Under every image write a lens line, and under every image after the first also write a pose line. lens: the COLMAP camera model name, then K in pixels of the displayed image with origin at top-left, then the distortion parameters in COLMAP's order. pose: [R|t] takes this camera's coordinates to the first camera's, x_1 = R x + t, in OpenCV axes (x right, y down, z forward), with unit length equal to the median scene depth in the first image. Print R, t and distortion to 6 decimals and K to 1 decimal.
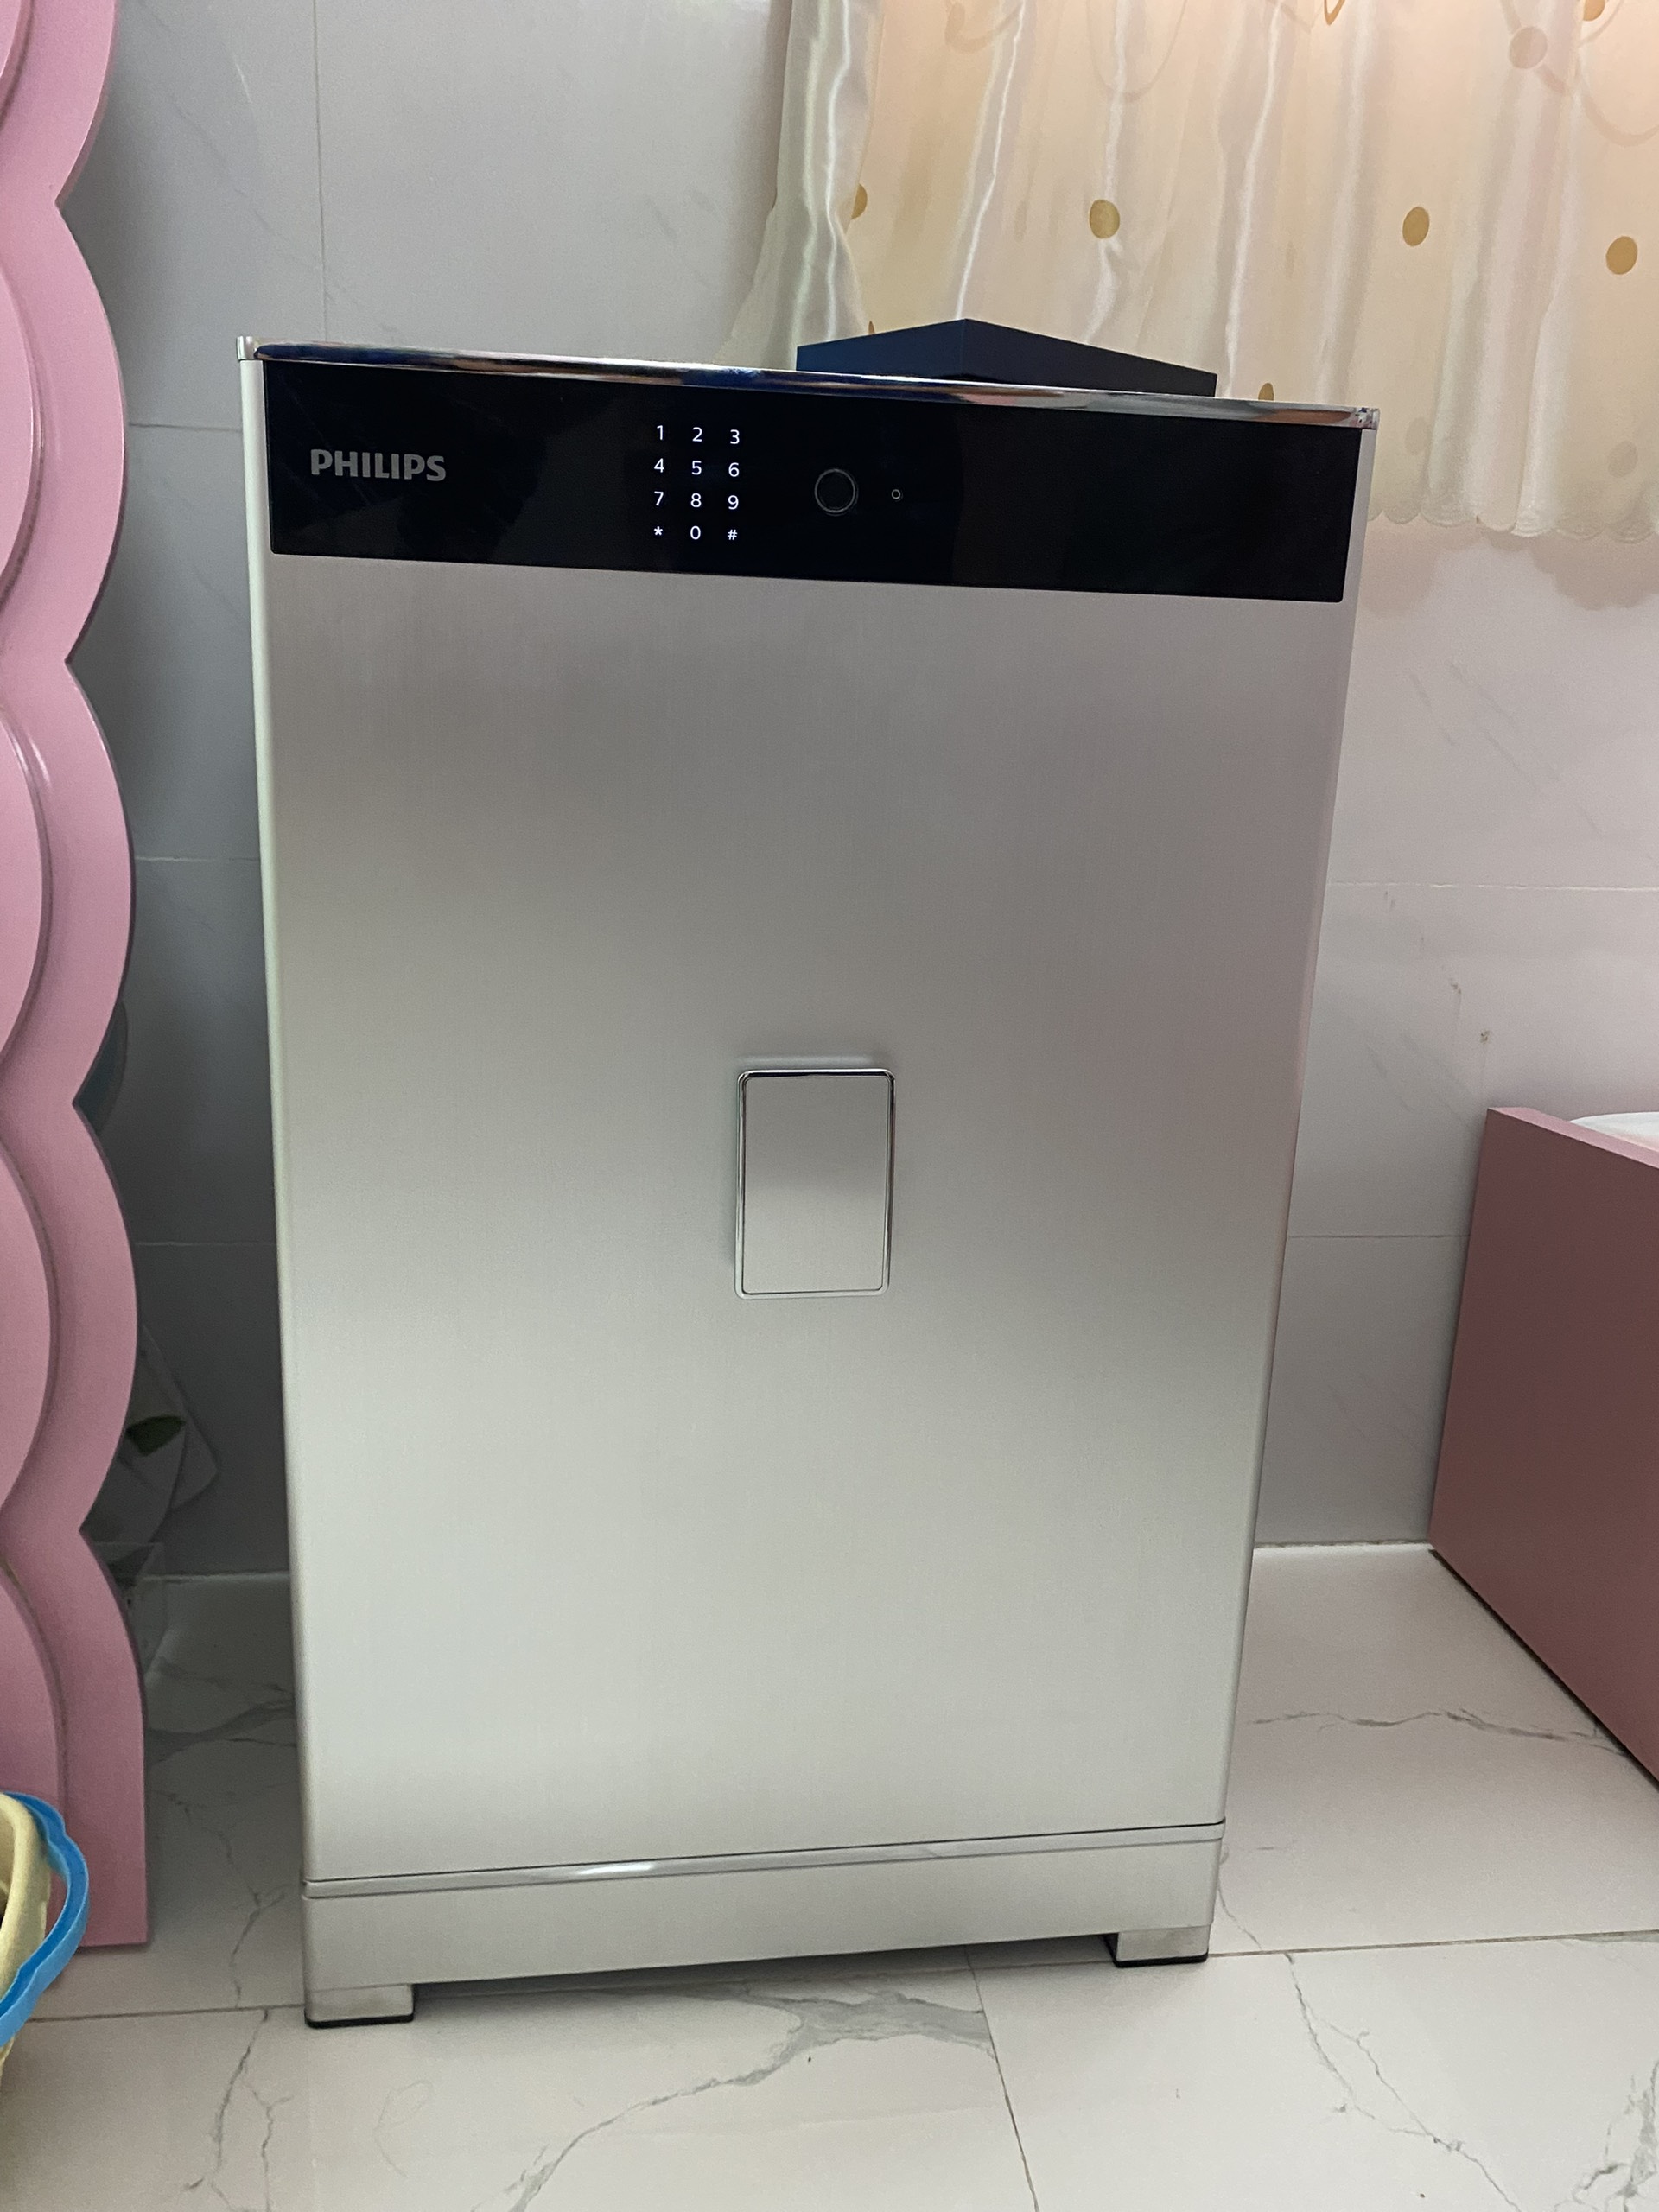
lens RADIAL K [[1521.9, 0, 829.5], [0, 1521.9, 1106.0], [0, 0, 1]] dist [0.001325, 0.000864]
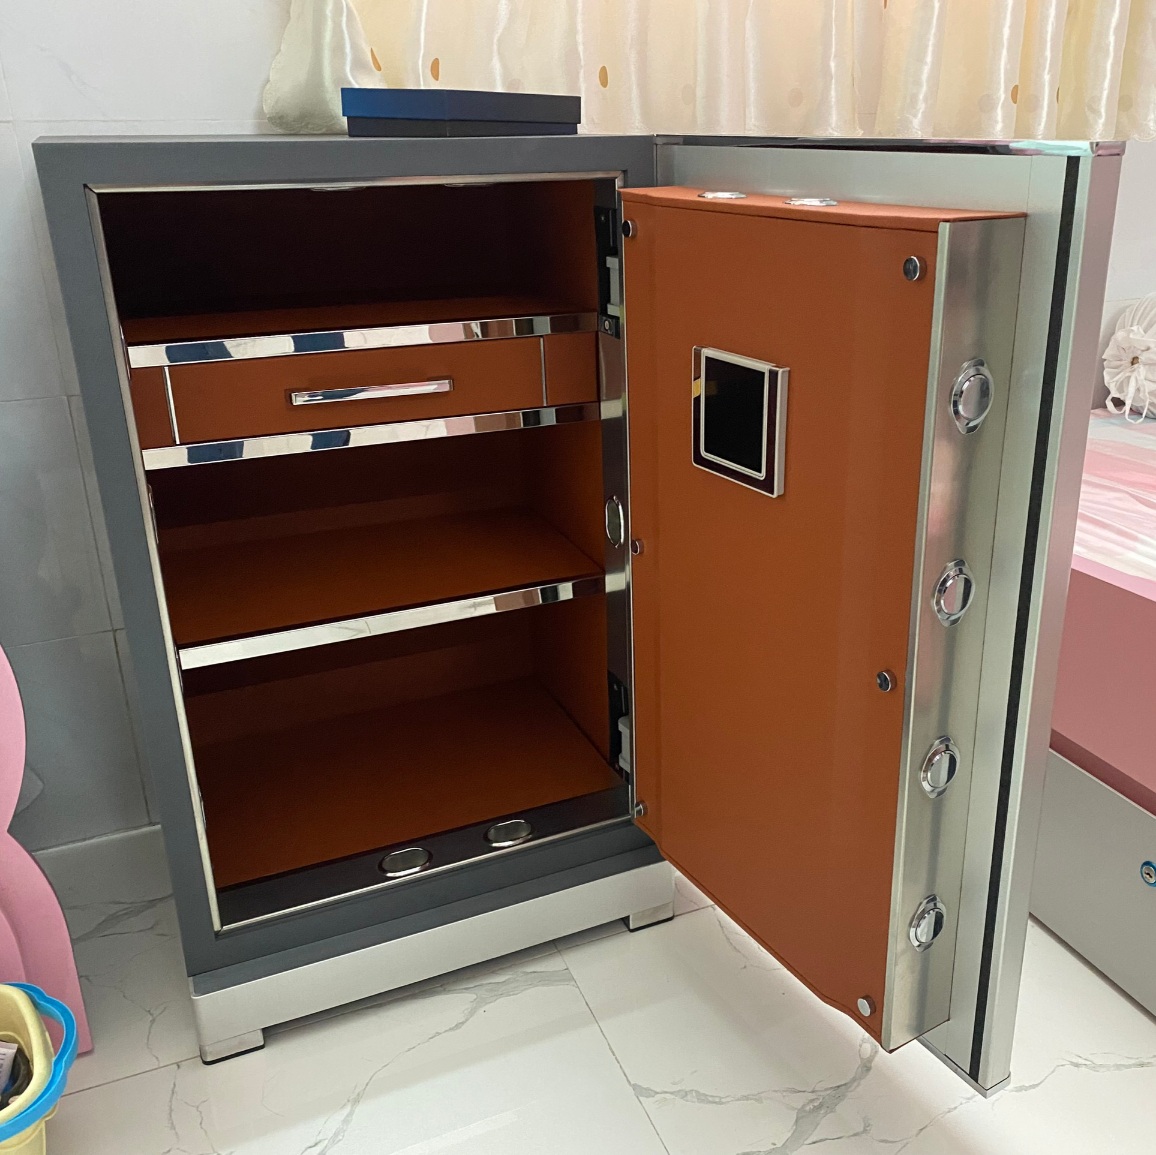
lens RADIAL K [[1257.0, 0, 578.0], [0, 1257.0, 577.5], [0, 0, 1]] dist [-0.047569, 0.065118]
pose [[0.961585, -0.160799, 0.222482, -0.154693], [0.125250, 0.978198, 0.165653, -0.149756], [-0.244269, -0.131424, 0.960760, -0.451999]]
